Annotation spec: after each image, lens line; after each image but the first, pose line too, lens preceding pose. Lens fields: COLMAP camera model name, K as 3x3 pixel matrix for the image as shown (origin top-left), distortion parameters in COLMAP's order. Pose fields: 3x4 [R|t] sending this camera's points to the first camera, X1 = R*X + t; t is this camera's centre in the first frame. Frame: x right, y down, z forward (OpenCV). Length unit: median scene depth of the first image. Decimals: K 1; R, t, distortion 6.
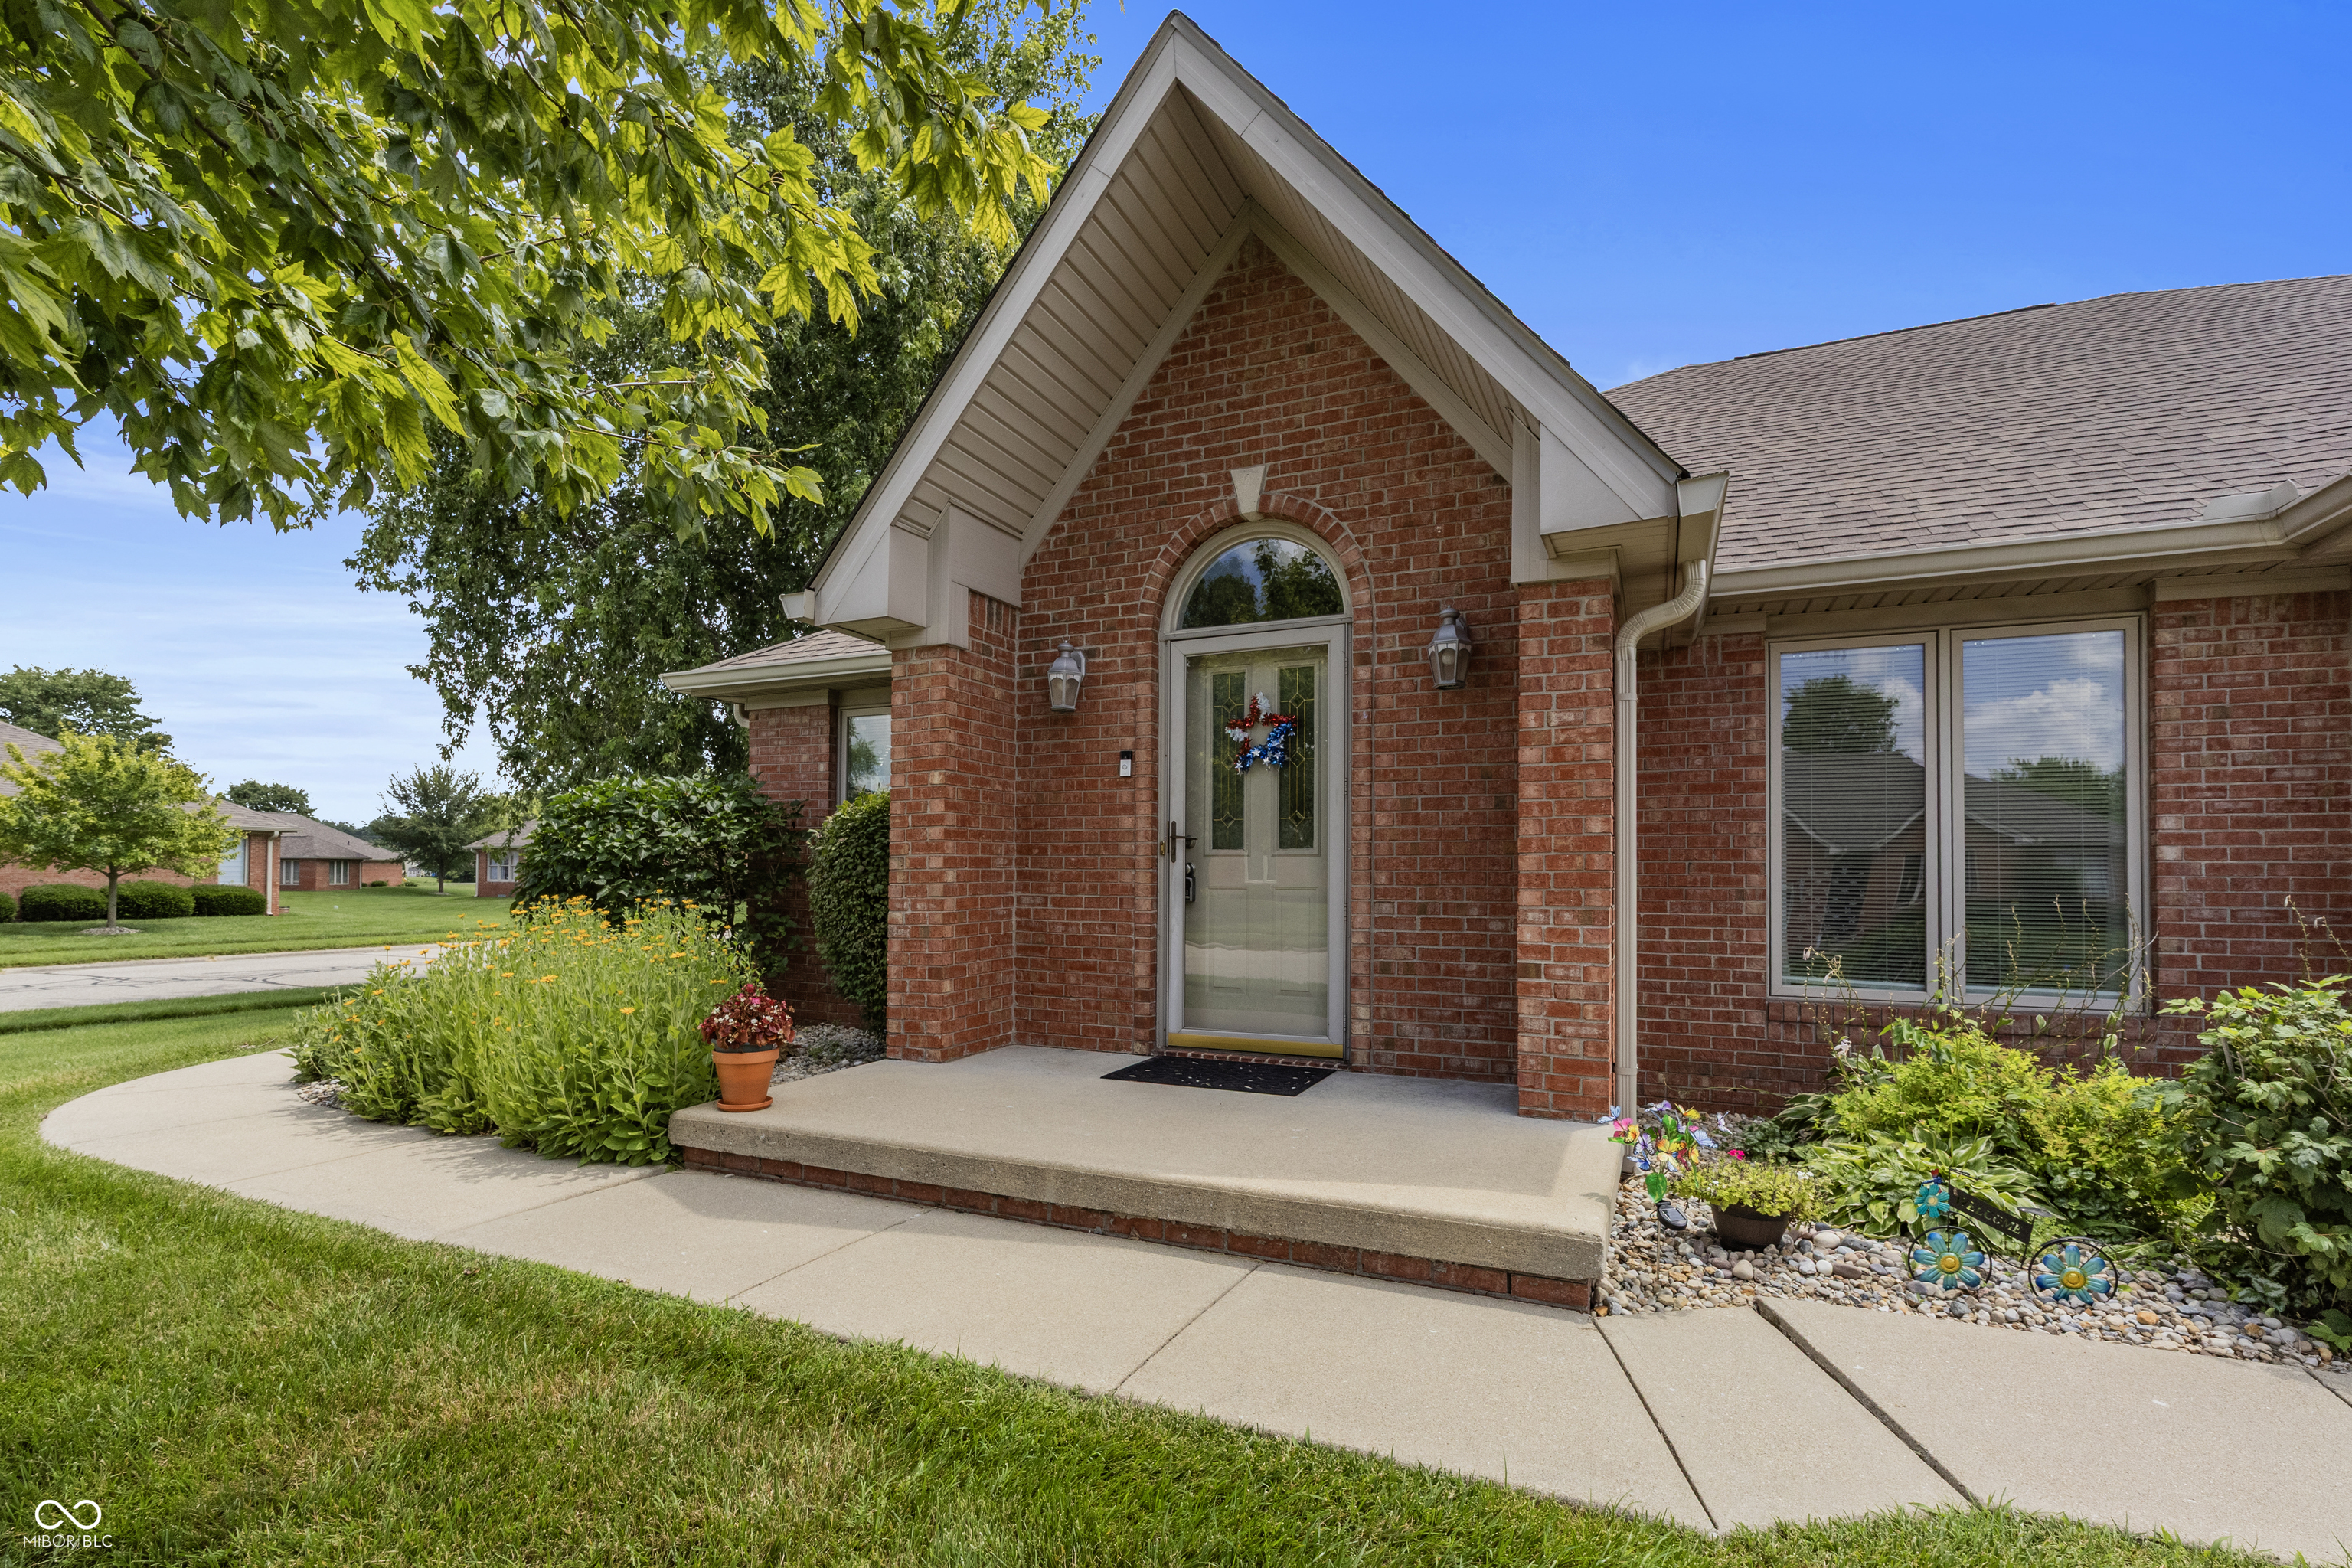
lens RADIAL K [[1065.1, 0, 1181.0], [0, 1065.1, 870.1], [0, 0, 1]] dist [-0.001324, 0.000096]
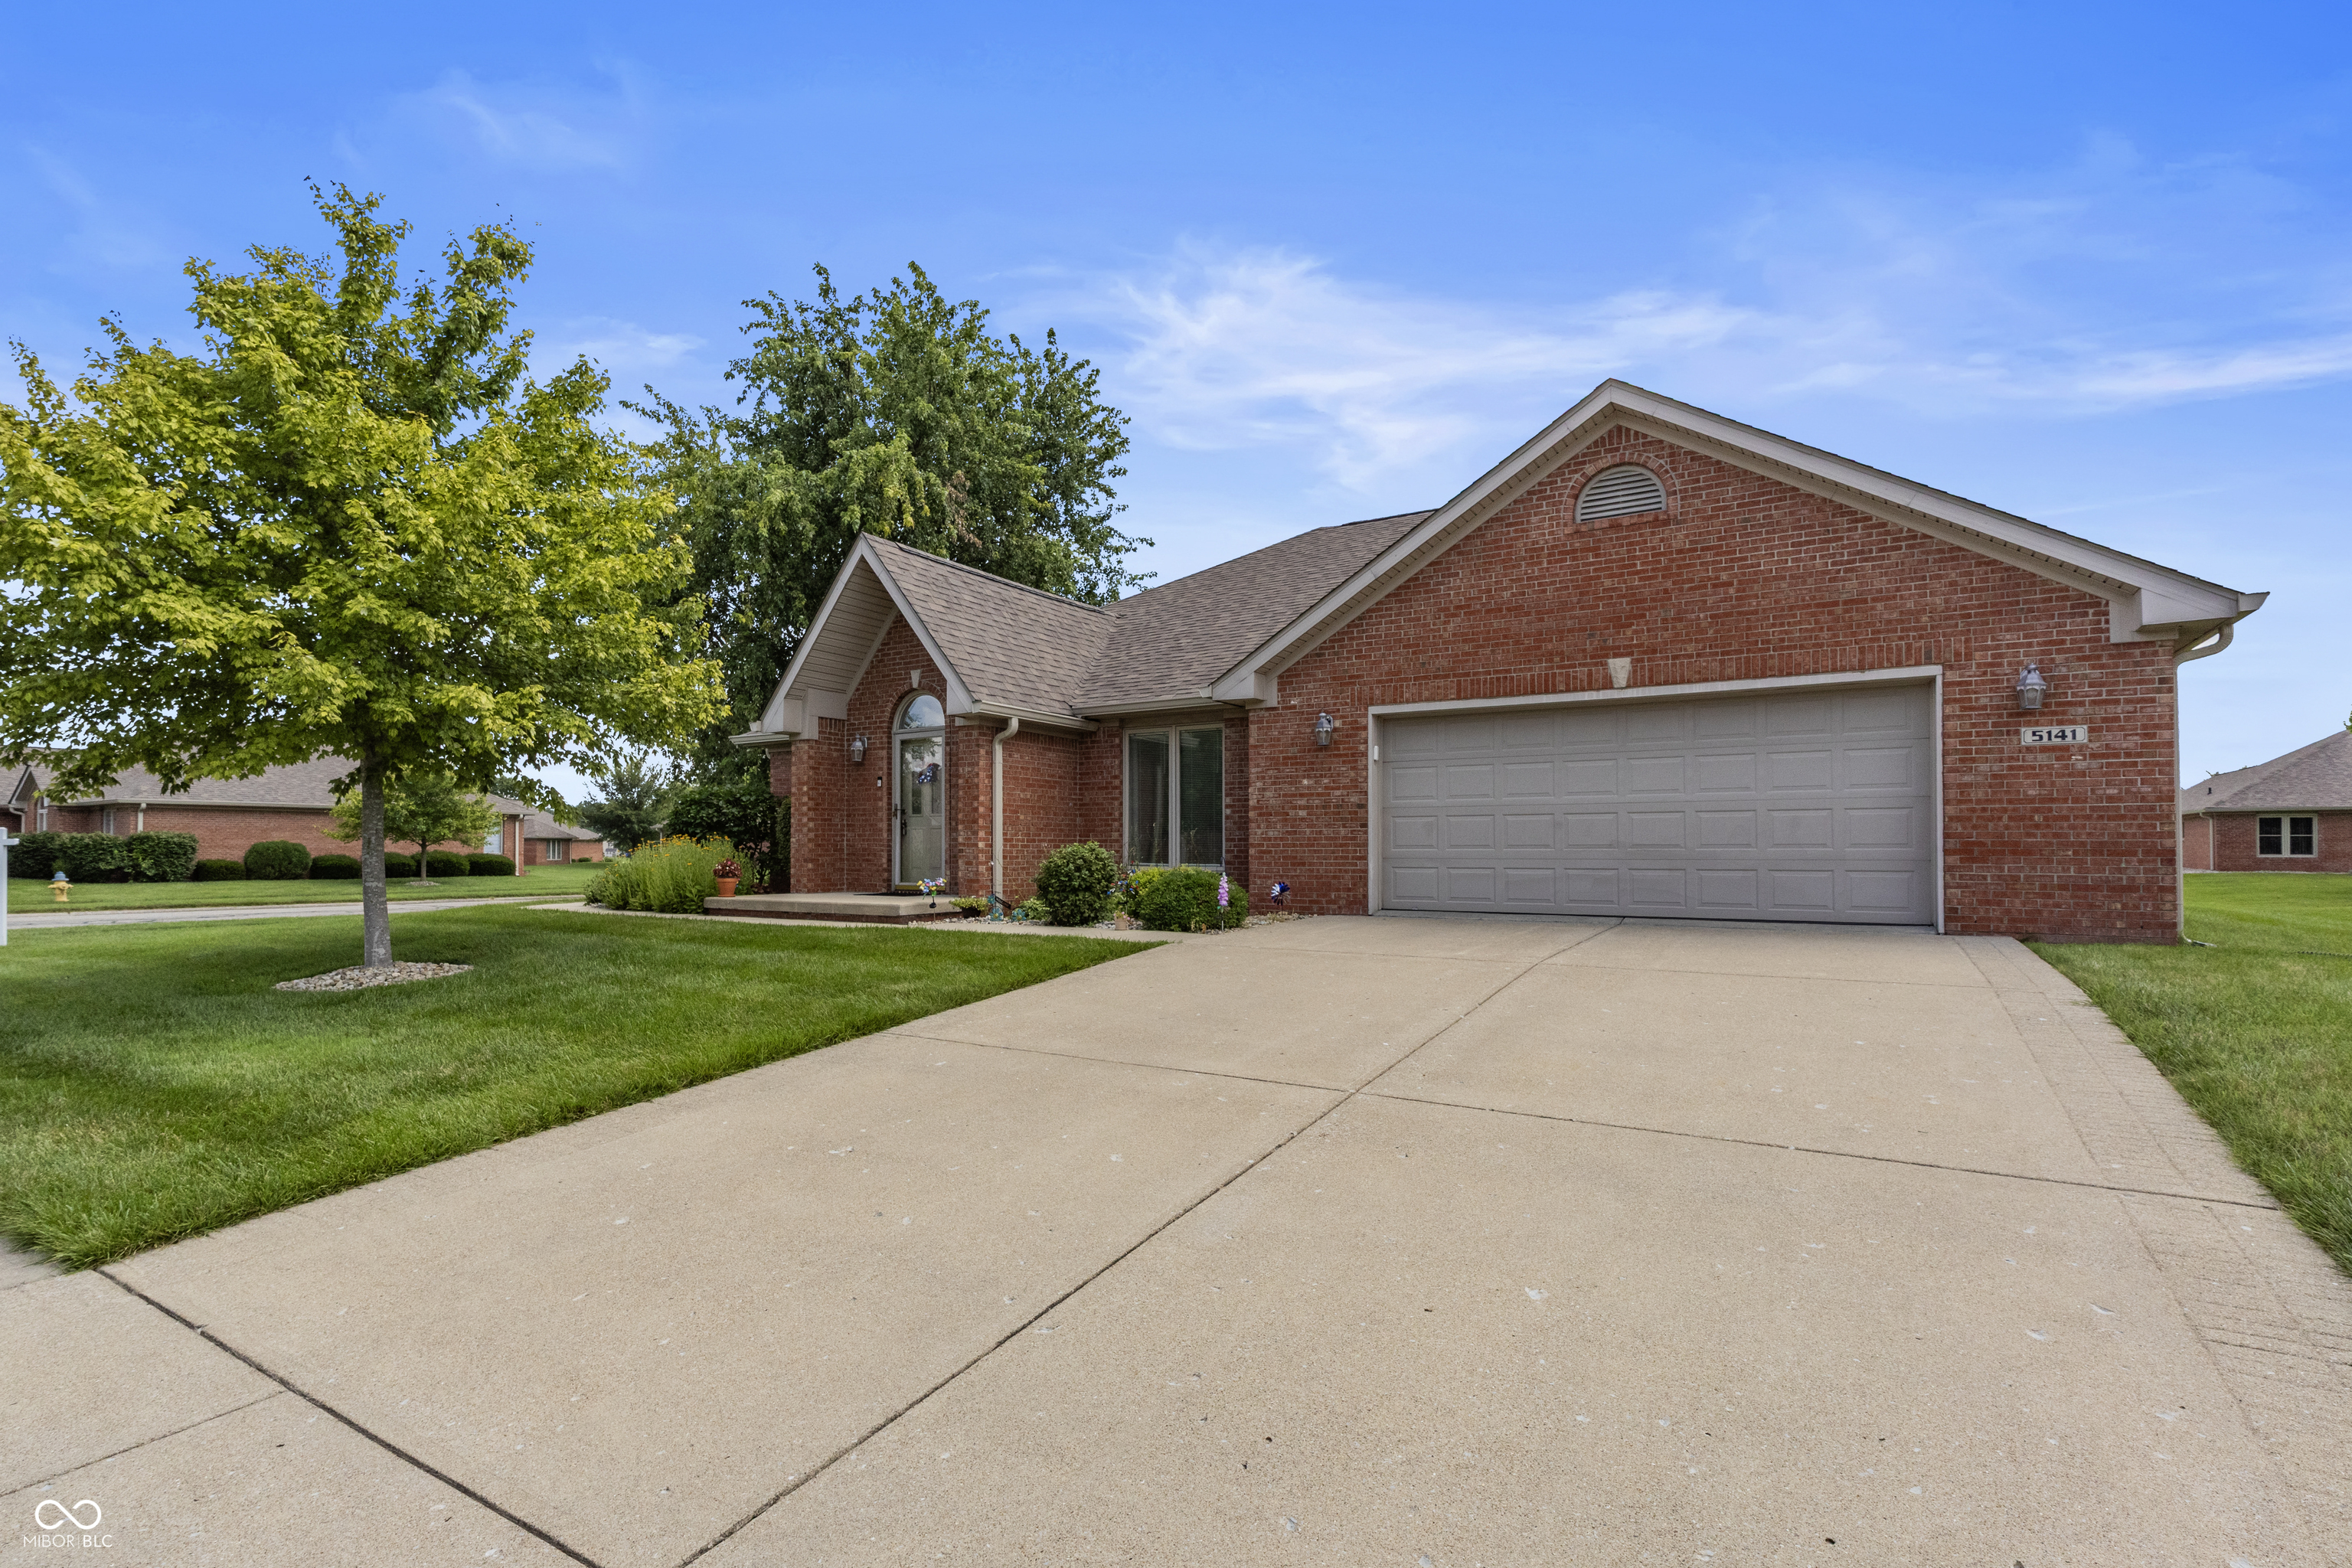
lens RADIAL K [[1085.3, 0, 1187.0], [0, 1085.3, 845.9], [0, 0, 1]] dist [0.001461, 0.000235]
pose [[0.990864, -0.005186, -0.134762, 1.089285], [0.004833, 0.999984, -0.002947, 0.071397], [0.134775, 0.002268, 0.990874, -1.582589]]
